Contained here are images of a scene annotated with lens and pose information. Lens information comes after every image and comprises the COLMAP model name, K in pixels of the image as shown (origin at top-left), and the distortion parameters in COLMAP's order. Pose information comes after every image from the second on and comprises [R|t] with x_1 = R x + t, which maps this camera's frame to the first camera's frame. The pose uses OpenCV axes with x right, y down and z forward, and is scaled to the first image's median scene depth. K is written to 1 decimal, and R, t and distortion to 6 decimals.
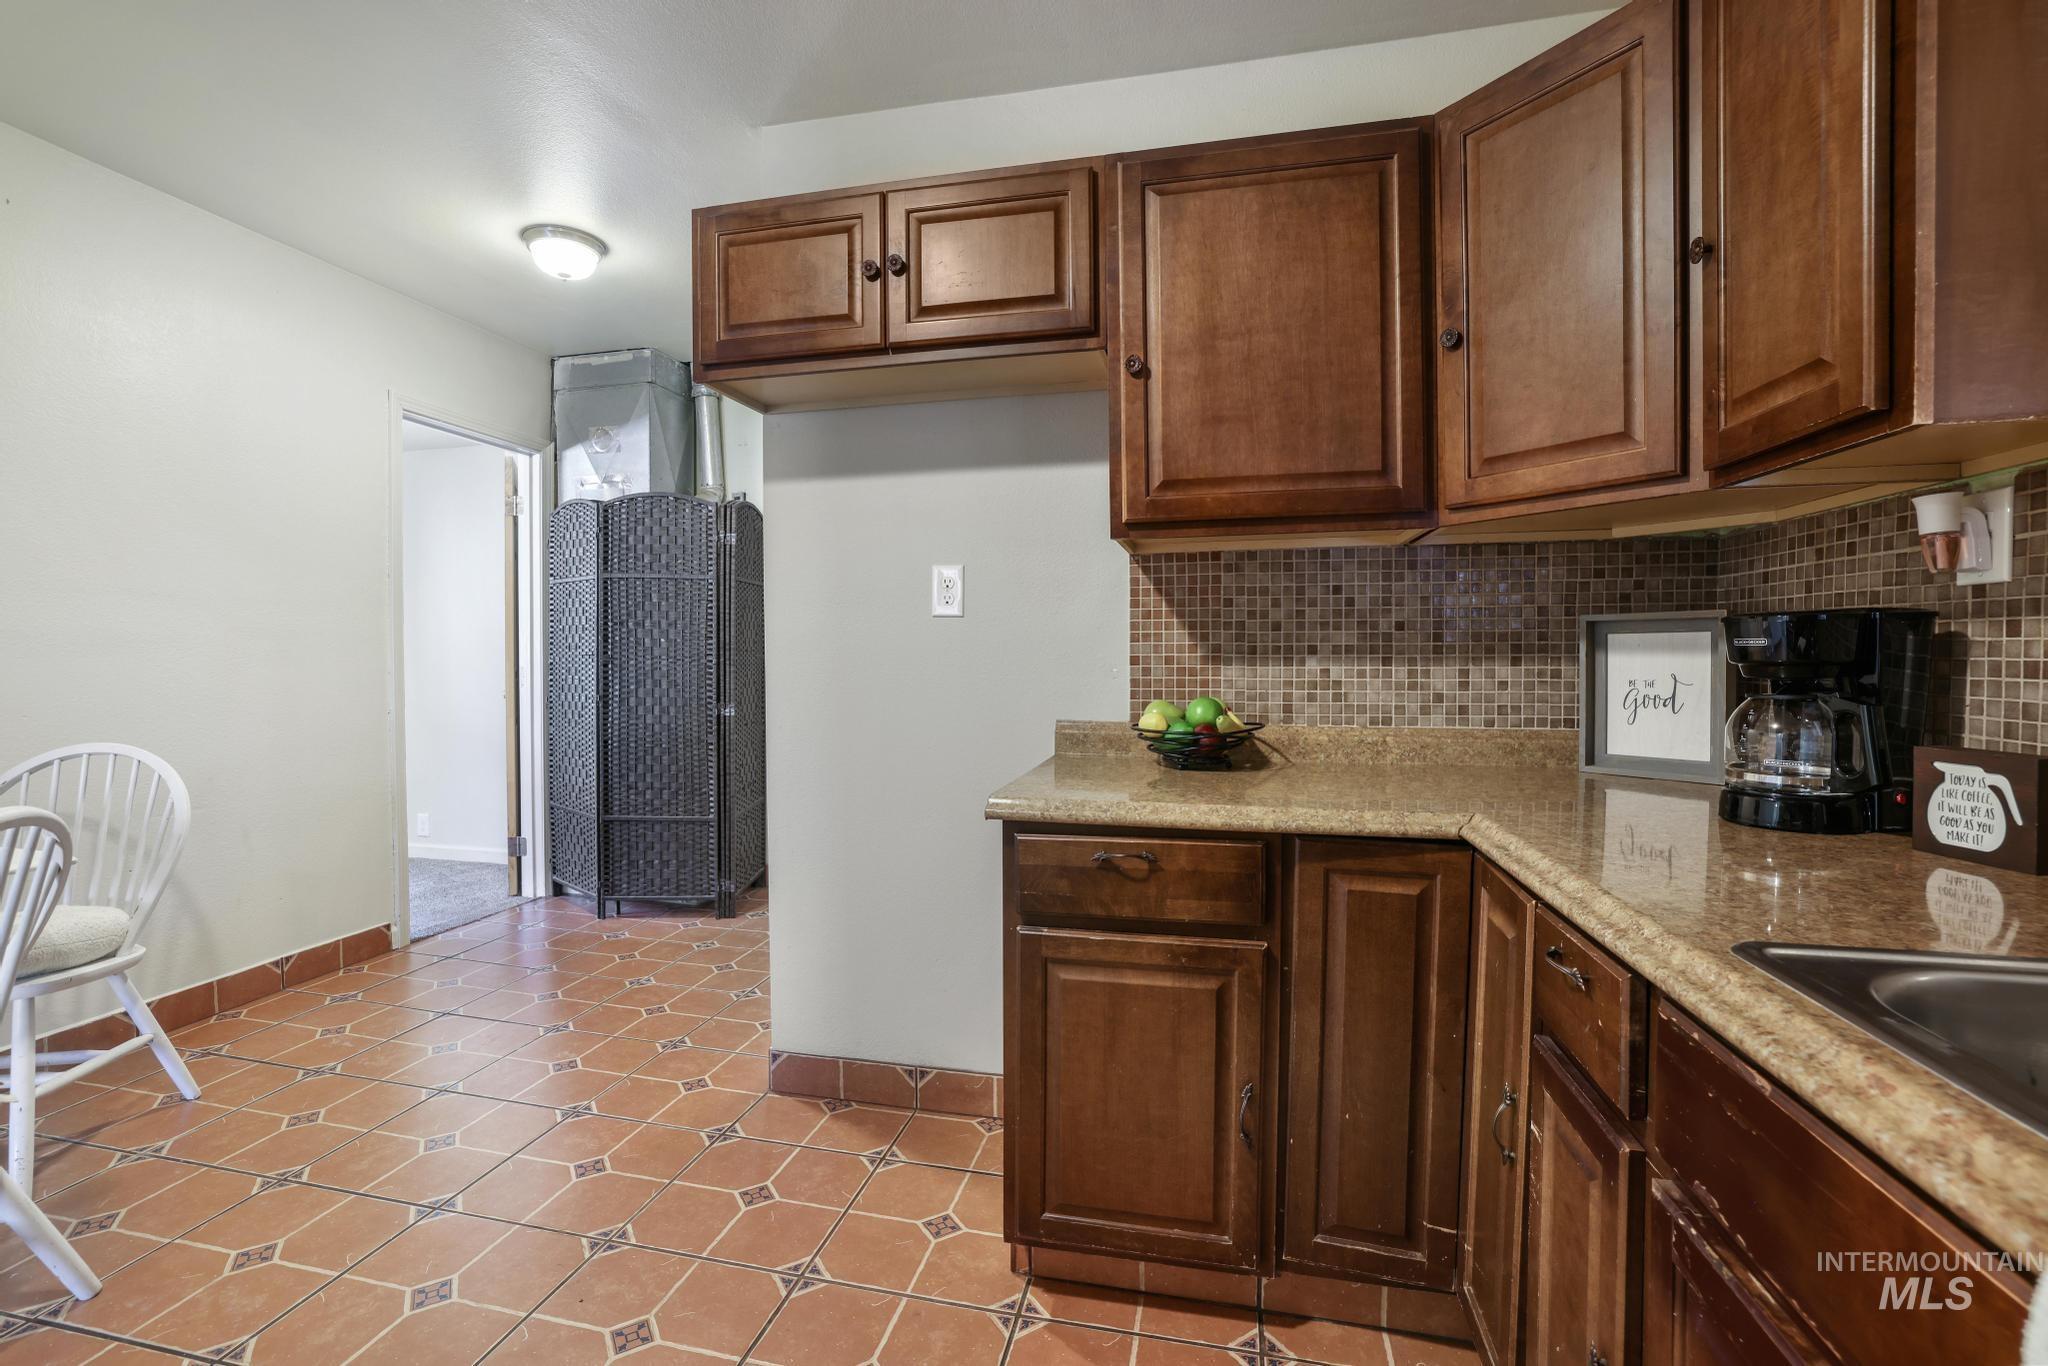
lens RADIAL K [[897.9, 0, 994.5], [0, 897.9, 671.4], [0, 0, 1]] dist [-0.042640, 0.014760]
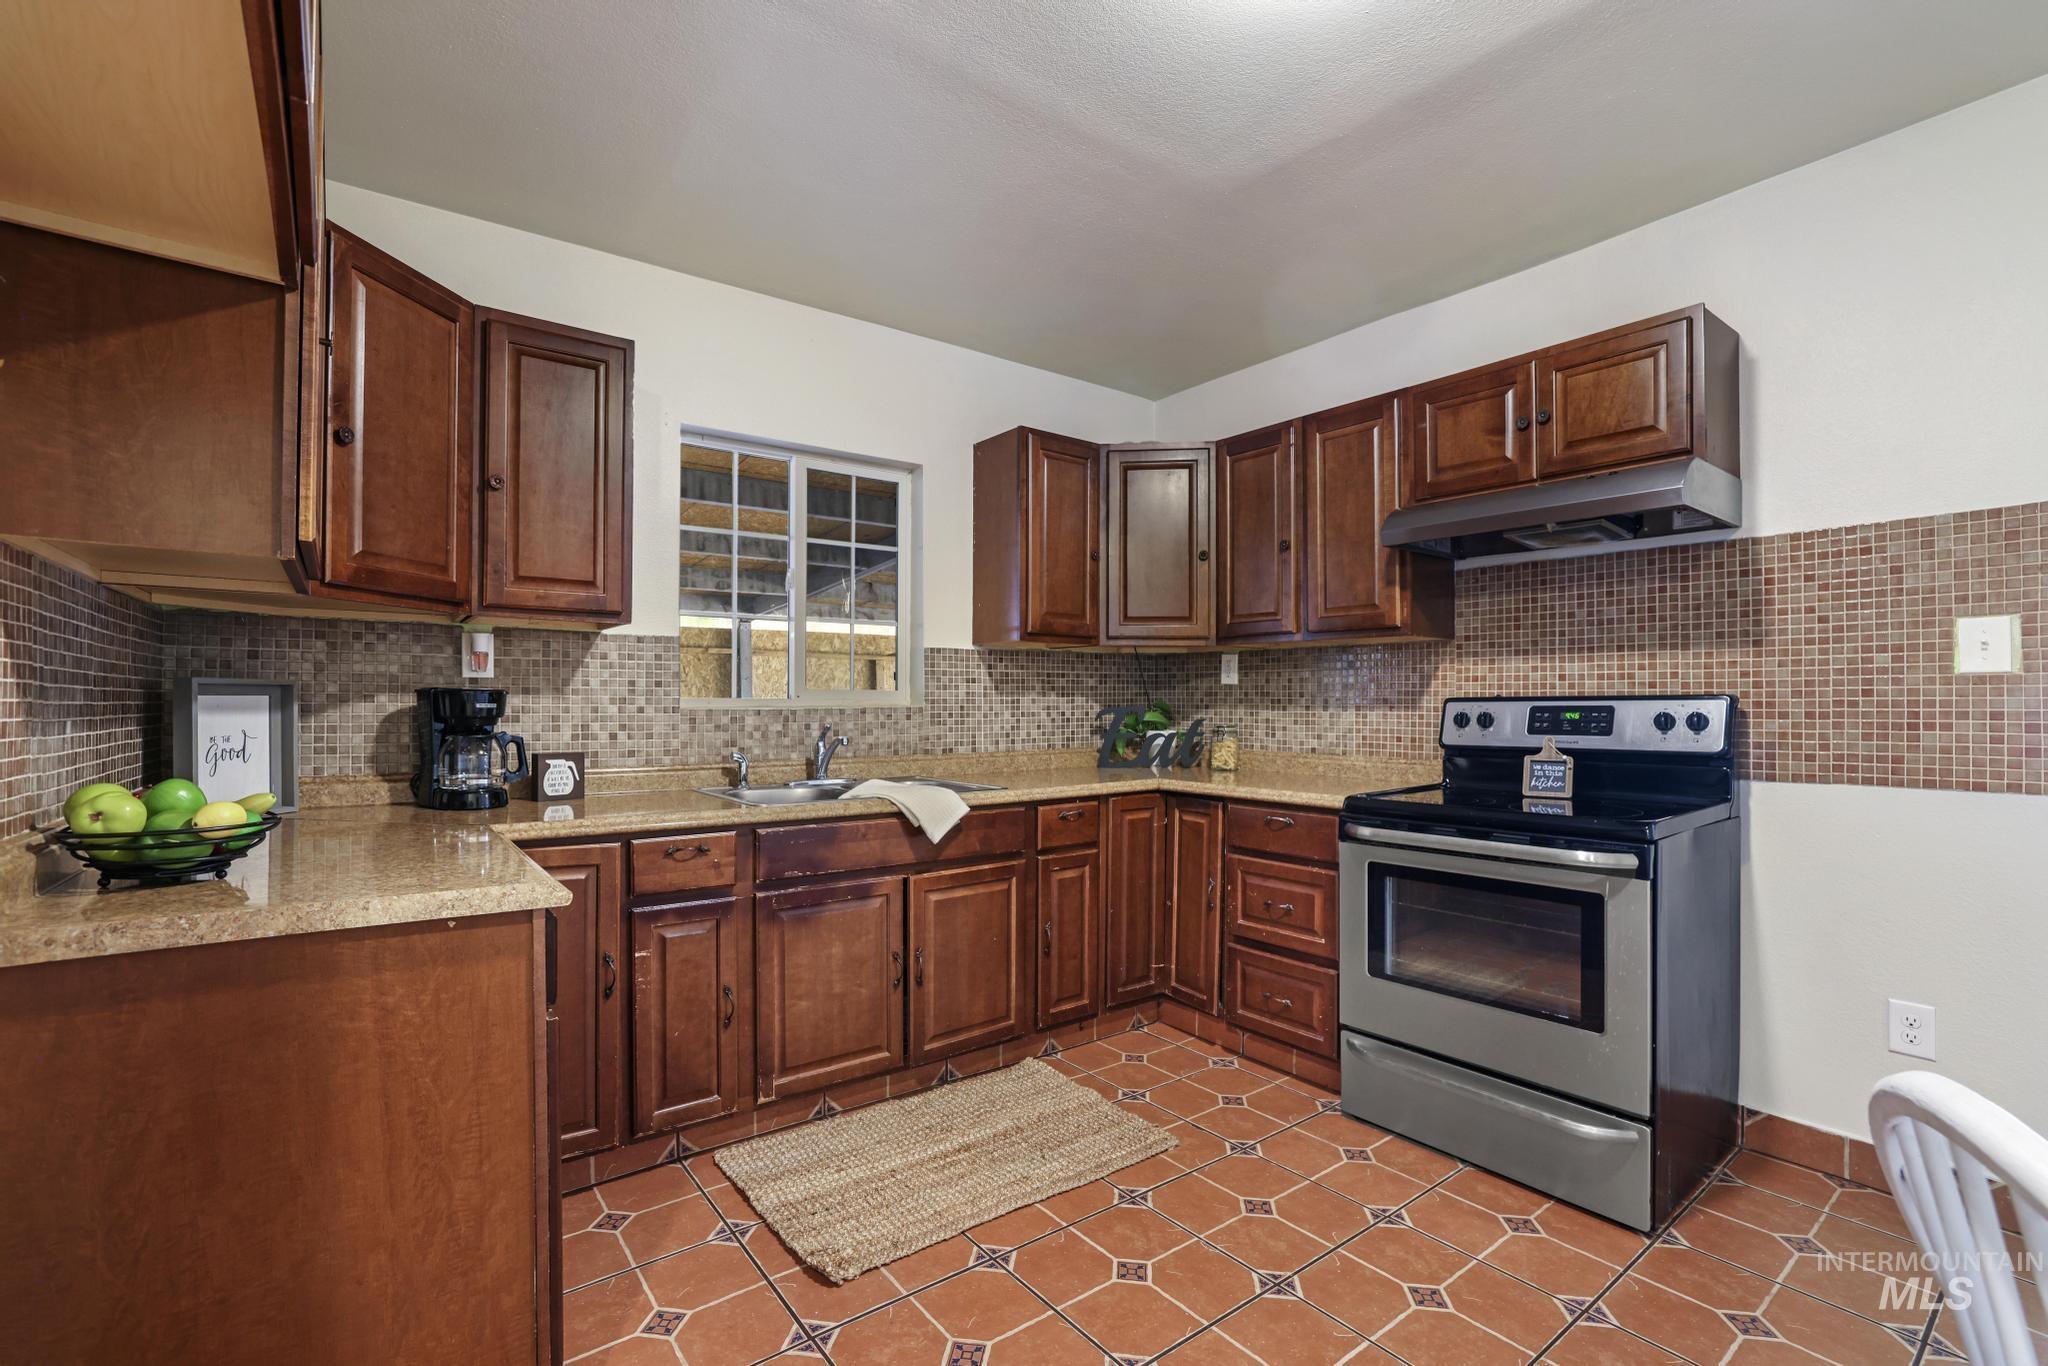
lens RADIAL K [[897.9, 0, 997.7], [0, 897.9, 710.6], [0, 0, 1]] dist [-0.042640, 0.014760]
pose [[-0.767271, -0.000934, 0.641322, -0.824260], [0.015734, 0.999671, 0.020280, -0.032857], [-0.641130, 0.025651, -0.767003, 1.297565]]
